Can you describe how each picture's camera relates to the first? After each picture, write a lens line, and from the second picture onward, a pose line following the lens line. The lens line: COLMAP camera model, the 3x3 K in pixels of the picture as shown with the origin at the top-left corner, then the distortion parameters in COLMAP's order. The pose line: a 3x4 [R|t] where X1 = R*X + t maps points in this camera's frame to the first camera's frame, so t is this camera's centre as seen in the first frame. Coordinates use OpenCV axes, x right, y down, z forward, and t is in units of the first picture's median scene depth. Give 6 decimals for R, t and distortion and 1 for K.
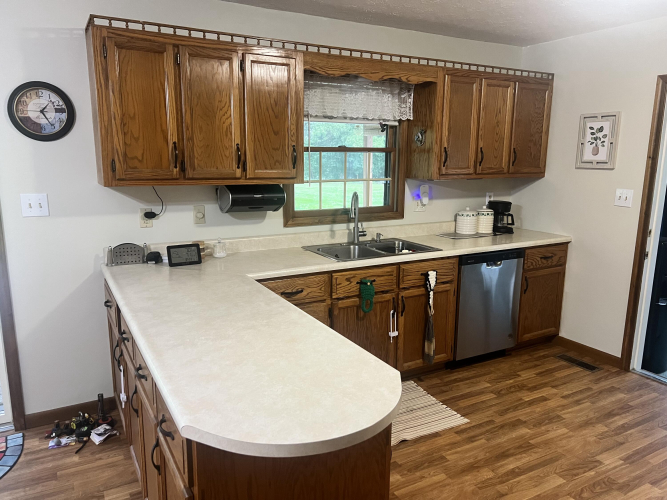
lens RADIAL K [[495.5, 0, 333.5], [0, 495.5, 250.0], [0, 0, 1]] dist [0.046712, -0.003366]
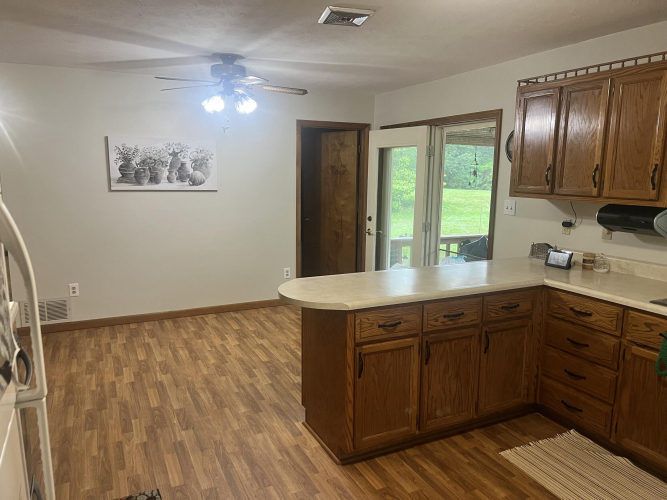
lens RADIAL K [[495.5, 0, 333.5], [0, 495.5, 250.0], [0, 0, 1]] dist [0.046712, -0.003366]
pose [[-0.051116, 0.153054, -0.986895, 0.908955], [-0.212542, 0.963882, 0.160494, -0.088894], [0.975814, 0.217960, -0.016739, 0.502627]]
